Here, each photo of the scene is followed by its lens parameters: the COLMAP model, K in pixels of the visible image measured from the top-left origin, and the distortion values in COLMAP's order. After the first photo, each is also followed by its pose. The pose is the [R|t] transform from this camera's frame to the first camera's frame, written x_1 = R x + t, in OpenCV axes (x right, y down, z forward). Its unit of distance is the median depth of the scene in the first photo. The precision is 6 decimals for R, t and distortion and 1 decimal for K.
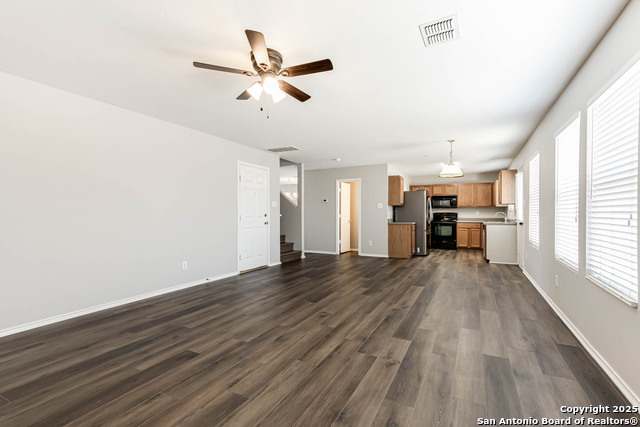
lens RADIAL K [[287.8, 0, 317.8], [0, 287.8, 217.1], [0, 0, 1]] dist [0.029359, 0.000431]
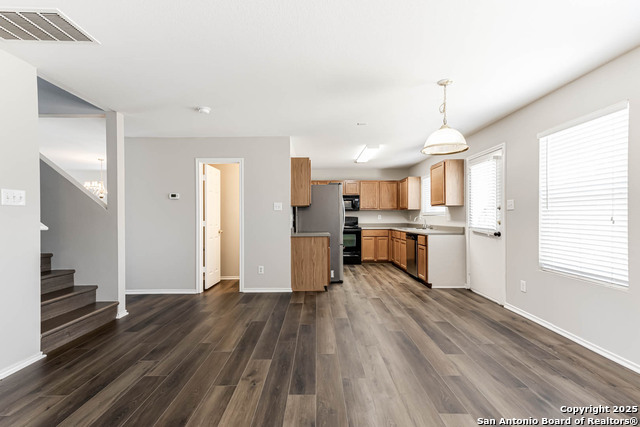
lens RADIAL K [[287.8, 0, 317.8], [0, 287.8, 217.1], [0, 0, 1]] dist [0.029359, 0.000431]
pose [[0.879997, -0.004741, 0.474955, 0.004373], [0.009865, 0.999917, -0.008297, -0.010981], [-0.474876, 0.011987, 0.879971, 0.420065]]
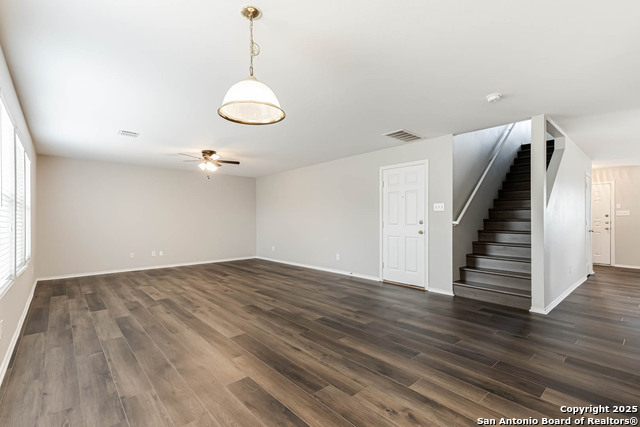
lens RADIAL K [[287.8, 0, 317.8], [0, 287.8, 217.1], [0, 0, 1]] dist [0.029359, 0.000431]
pose [[-0.338296, -0.006398, -0.941018, 0.501226], [-0.010331, 0.999942, -0.003085, -0.011540], [0.940983, 0.008678, -0.338343, 0.779771]]
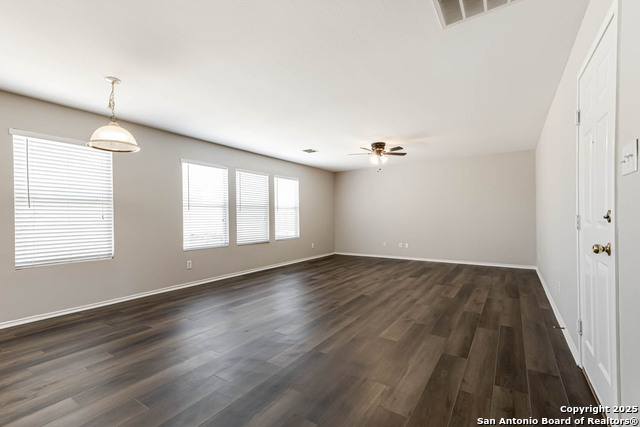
lens RADIAL K [[287.8, 0, 317.8], [0, 287.8, 217.1], [0, 0, 1]] dist [0.029359, 0.000431]
pose [[-0.996190, 0.012475, 0.086317, 0.028015], [0.013562, 0.999836, 0.012020, -0.008534], [-0.086153, 0.013145, -0.996195, 0.981078]]
